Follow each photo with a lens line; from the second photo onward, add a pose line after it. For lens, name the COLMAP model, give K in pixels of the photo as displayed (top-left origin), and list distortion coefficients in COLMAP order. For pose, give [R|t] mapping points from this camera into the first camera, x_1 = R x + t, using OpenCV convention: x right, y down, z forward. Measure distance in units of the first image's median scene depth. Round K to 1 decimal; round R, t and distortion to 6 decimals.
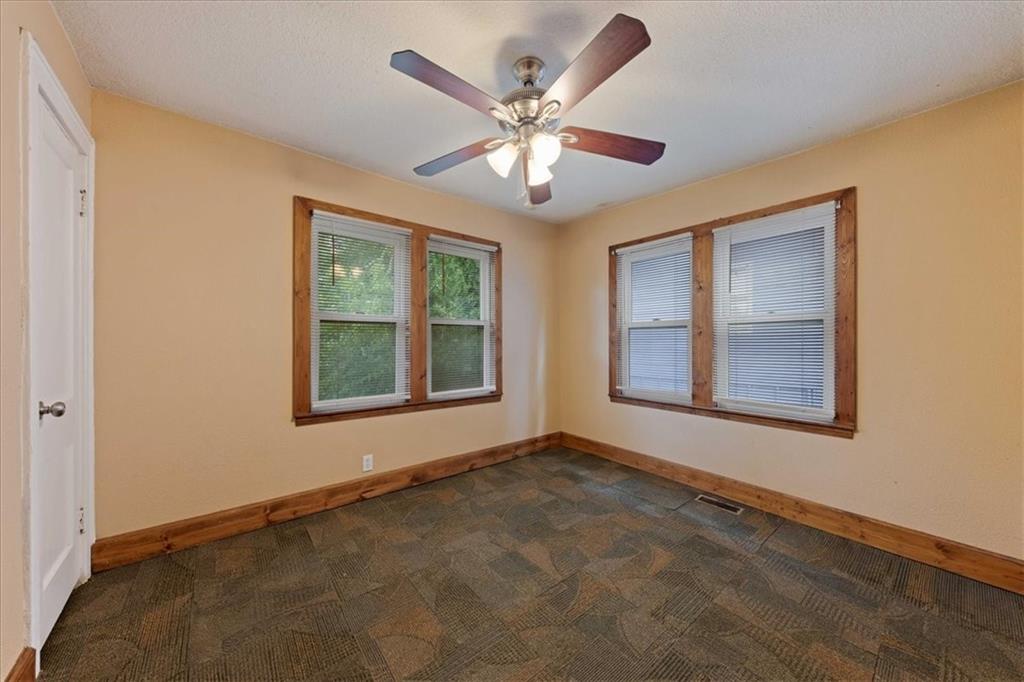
lens RADIAL K [[354.0, 0, 514.3], [0, 354.0, 348.5], [0, 0, 1]] dist [-0.001244, -0.000174]
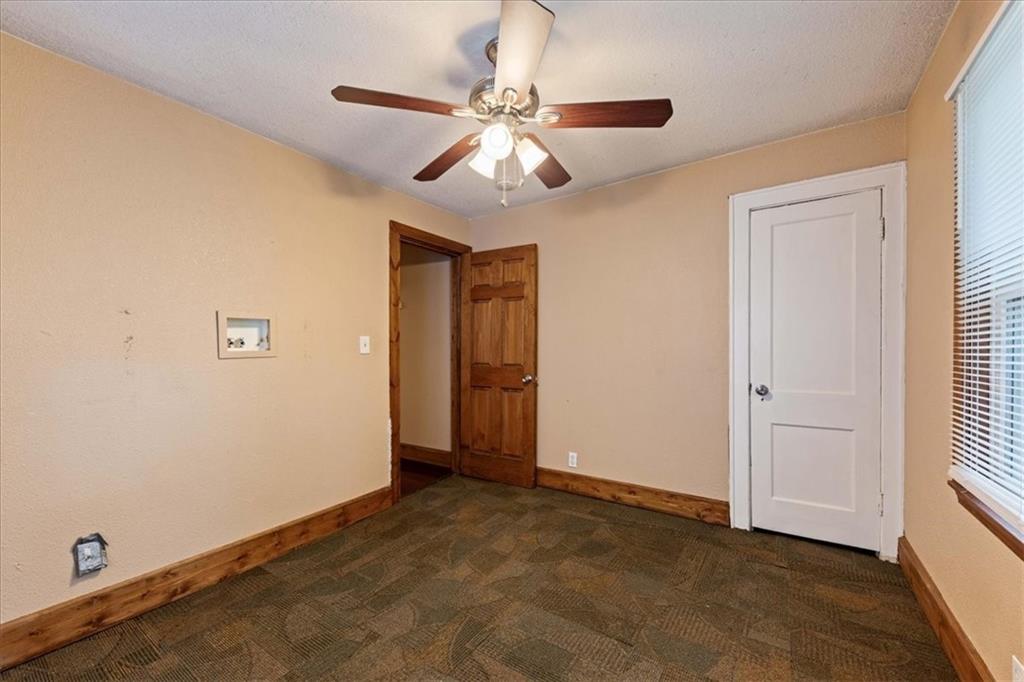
lens RADIAL K [[354.0, 0, 514.3], [0, 354.0, 348.5], [0, 0, 1]] dist [-0.001244, -0.000174]
pose [[-0.954514, 0.001877, -0.298161, 0.295472], [0.001408, 0.999997, 0.001786, -0.034037], [0.298164, 0.001285, -0.954514, 1.875959]]
